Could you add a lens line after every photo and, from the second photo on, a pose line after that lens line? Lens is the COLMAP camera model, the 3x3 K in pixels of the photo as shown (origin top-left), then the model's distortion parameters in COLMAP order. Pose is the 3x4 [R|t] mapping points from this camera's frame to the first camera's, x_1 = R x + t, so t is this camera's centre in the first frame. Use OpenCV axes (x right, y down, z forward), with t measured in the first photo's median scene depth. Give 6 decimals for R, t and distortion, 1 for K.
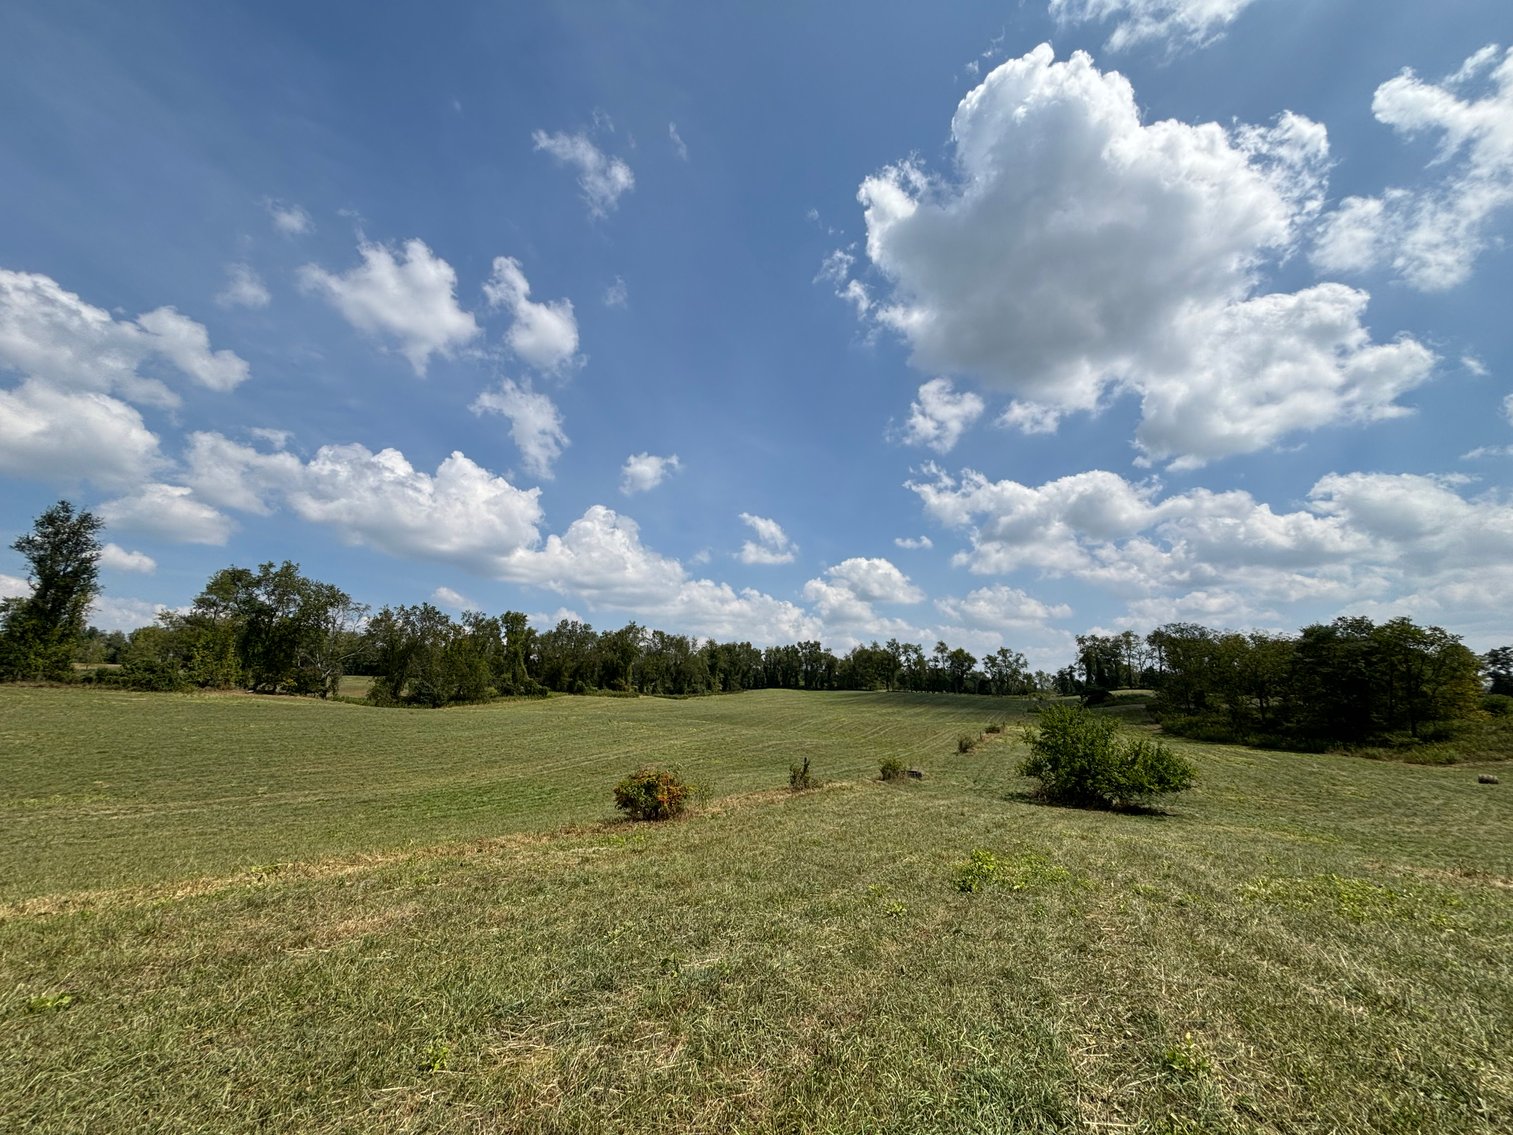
lens RADIAL K [[610.7, 0, 756.5], [0, 610.7, 559.1], [0, 0, 1]] dist [0.000827, 0.000005]
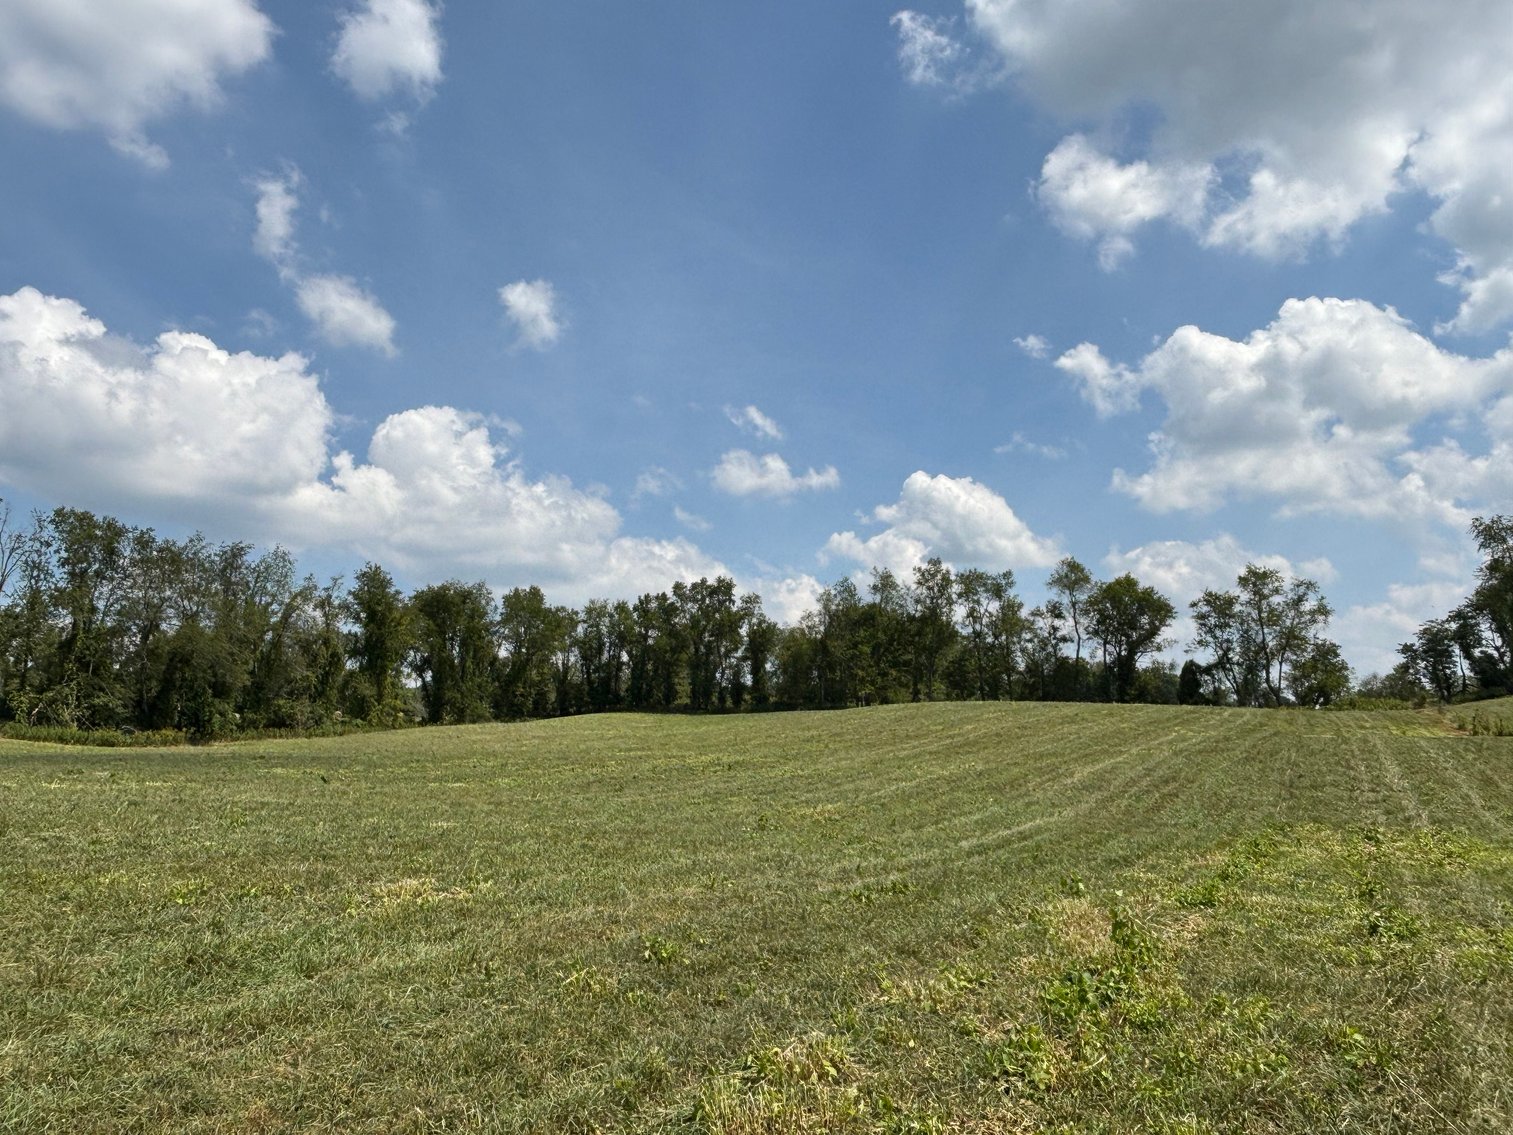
lens RADIAL K [[1089.4, 0, 756.1], [0, 1089.4, 573.0], [0, 0, 1]] dist [-0.013953, -0.000196]
pose [[0.999471, -0.032419, -0.002506, 0.121450], [0.032514, 0.997107, 0.068703, 0.089662], [0.000272, -0.068748, 0.997634, 0.371840]]
